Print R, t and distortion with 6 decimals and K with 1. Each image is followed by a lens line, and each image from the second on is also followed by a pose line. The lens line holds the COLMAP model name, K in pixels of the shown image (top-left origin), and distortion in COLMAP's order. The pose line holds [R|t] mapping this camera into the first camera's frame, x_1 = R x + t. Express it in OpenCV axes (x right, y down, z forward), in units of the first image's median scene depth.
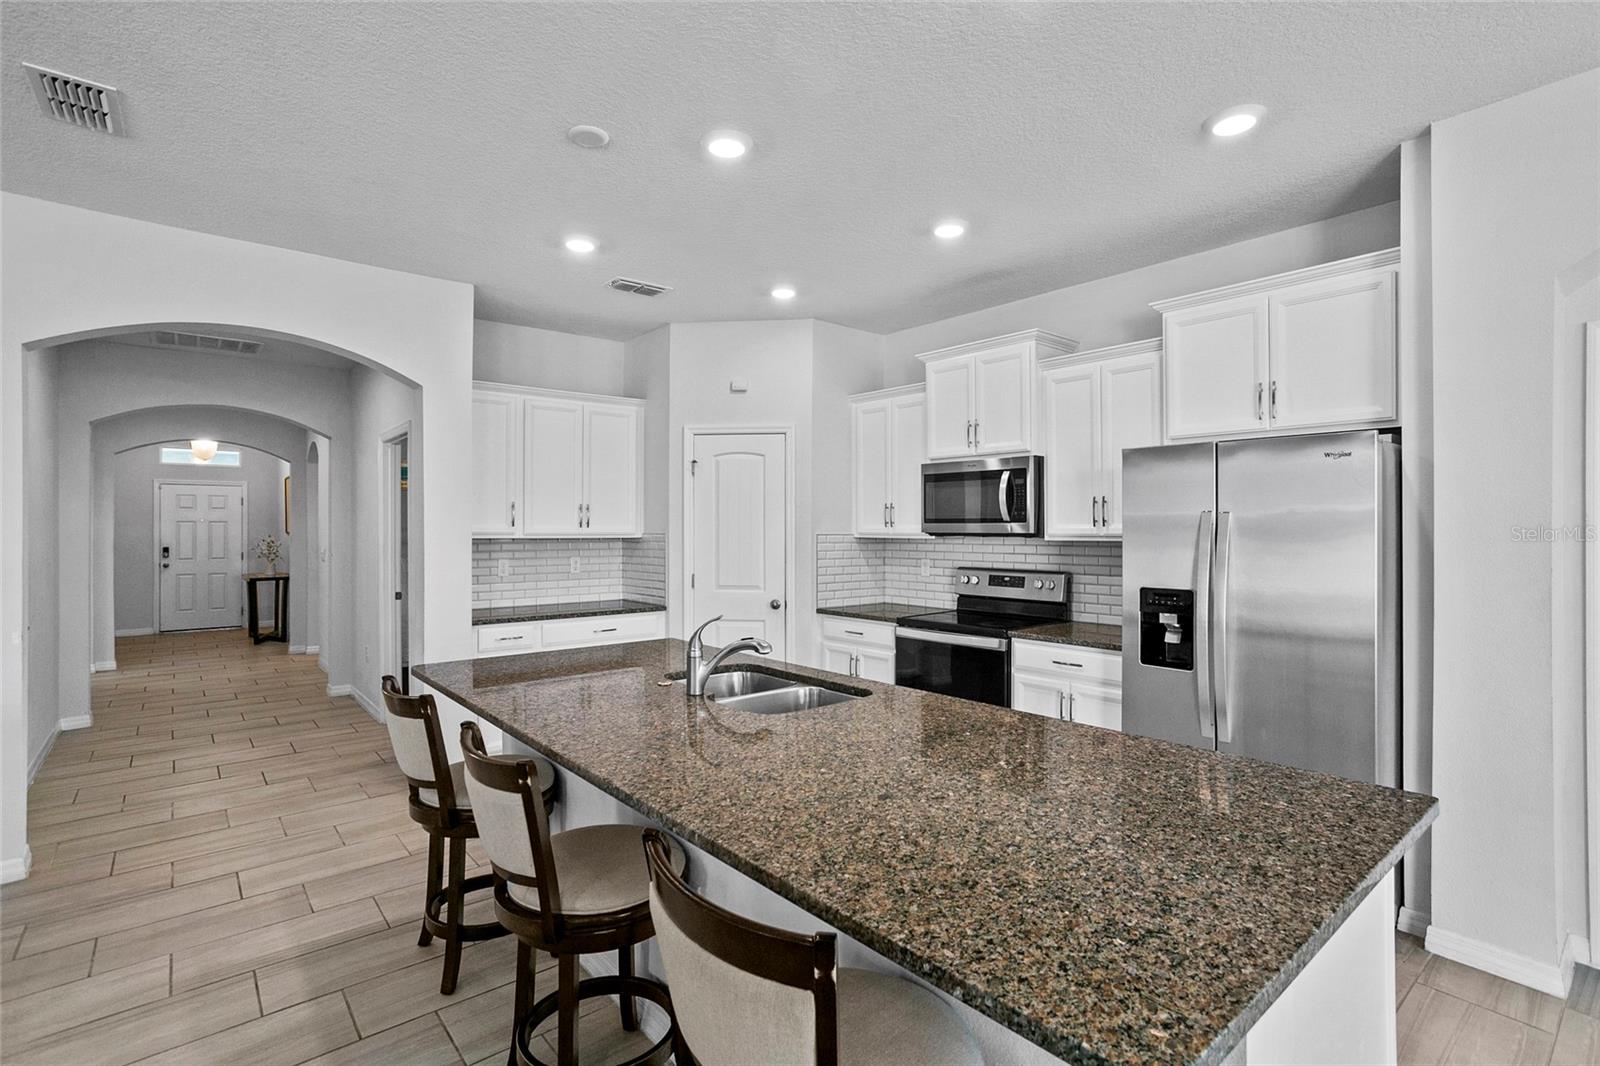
lens RADIAL K [[768.8, 0, 799.4], [0, 768.8, 530.9], [0, 0, 1]] dist [-0.012375, 0.007253]
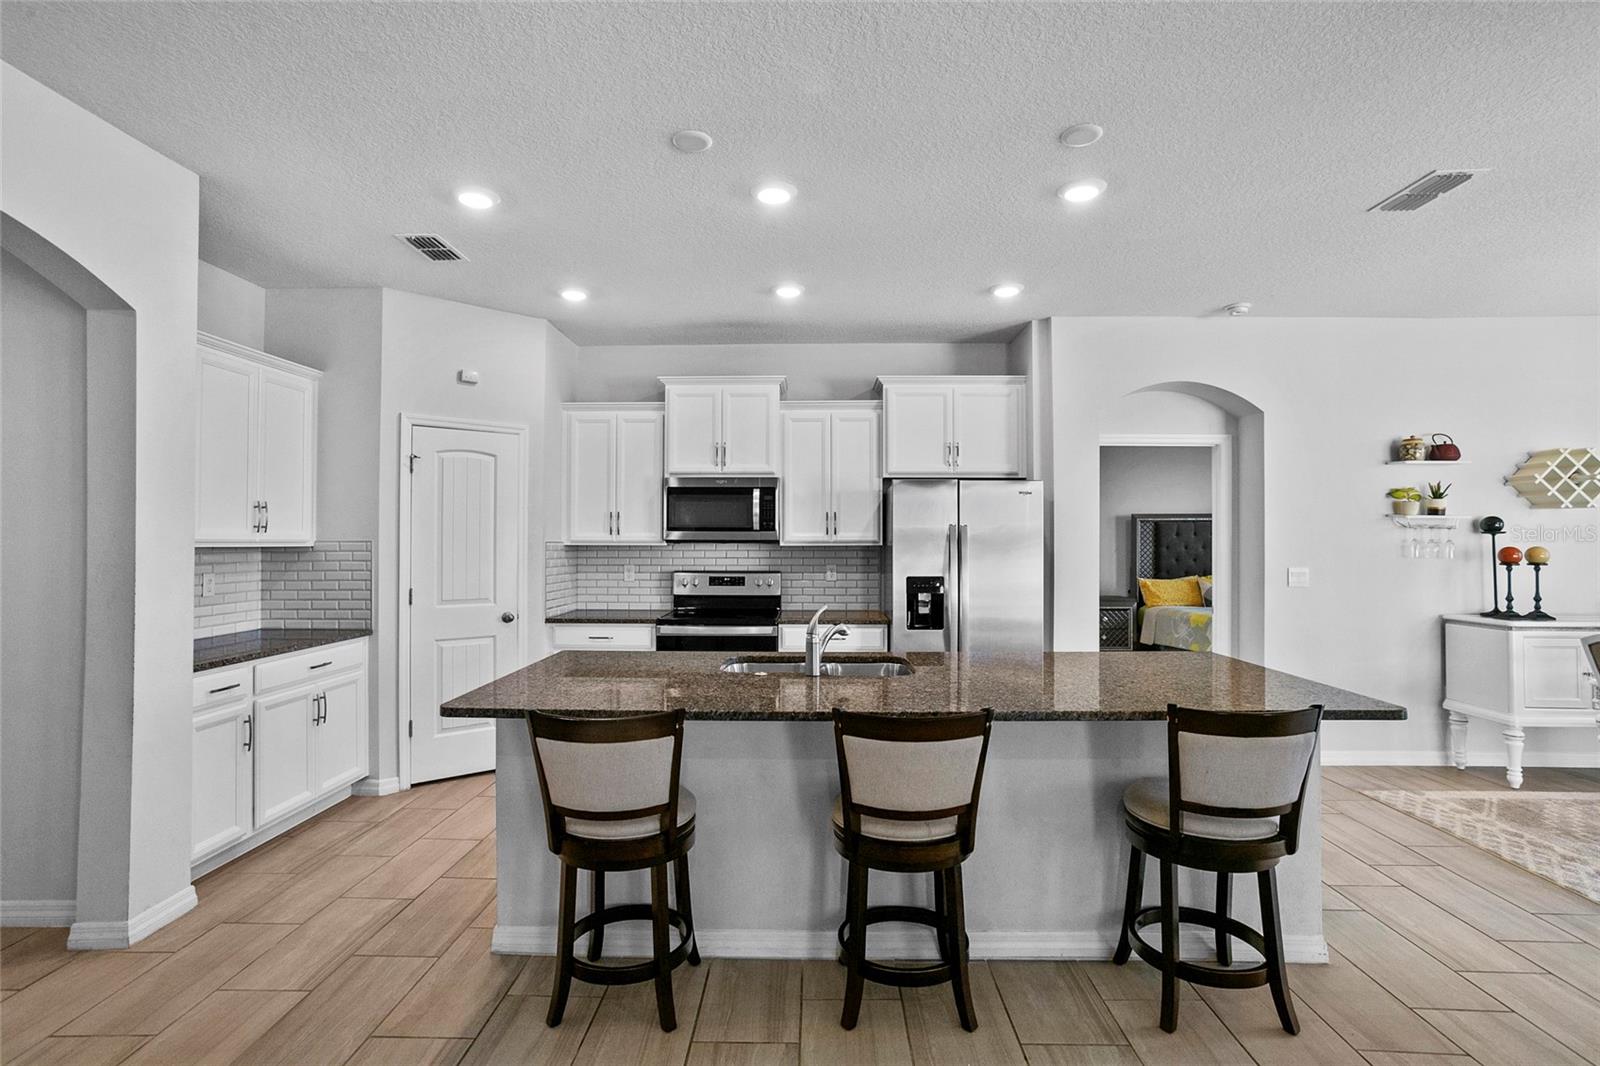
lens RADIAL K [[768.8, 0, 790.1], [0, 768.8, 531.7], [0, 0, 1]] dist [-0.012375, 0.007253]
pose [[0.666984, 0.007057, 0.745038, -0.552373], [0.000071, 0.999955, -0.009535, 0.001161], [-0.745072, 0.006413, 0.666954, 0.139004]]
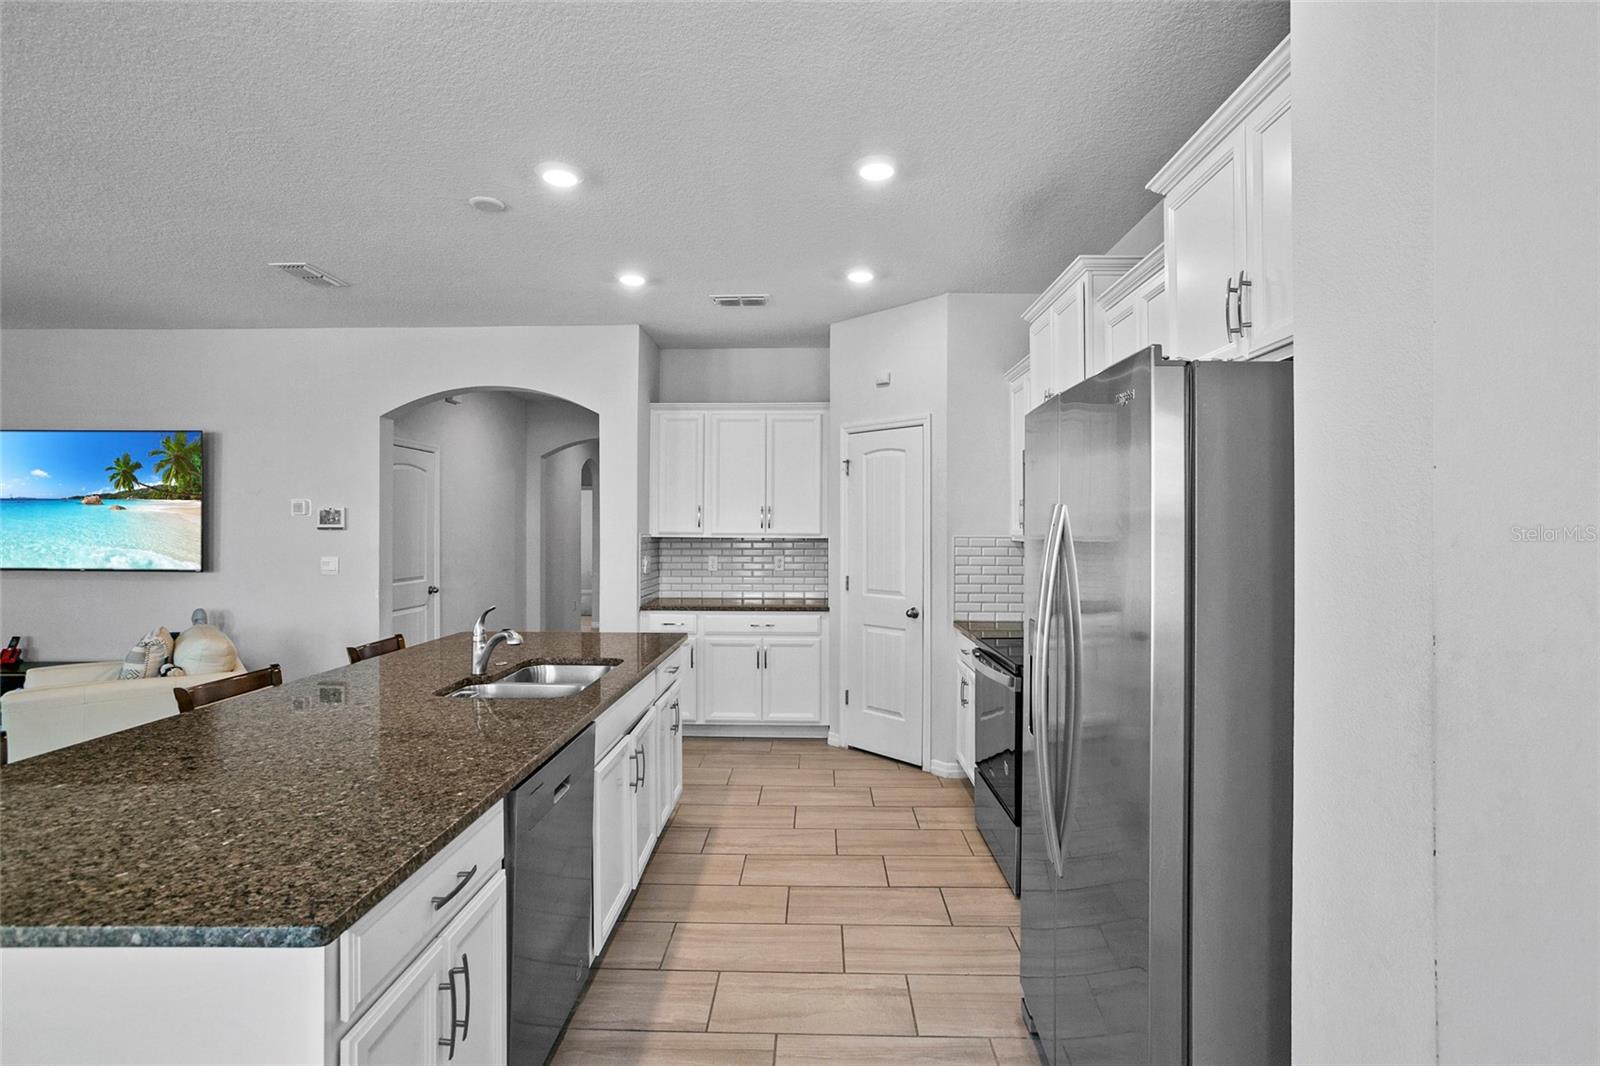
lens RADIAL K [[768.8, 0, 795.0], [0, 768.8, 521.5], [0, 0, 1]] dist [-0.012375, 0.007253]
pose [[0.750008, -0.005215, -0.661408, 0.520072], [-0.004747, 0.999901, -0.013267, 0.000273], [0.661412, 0.013089, 0.749909, 0.249070]]
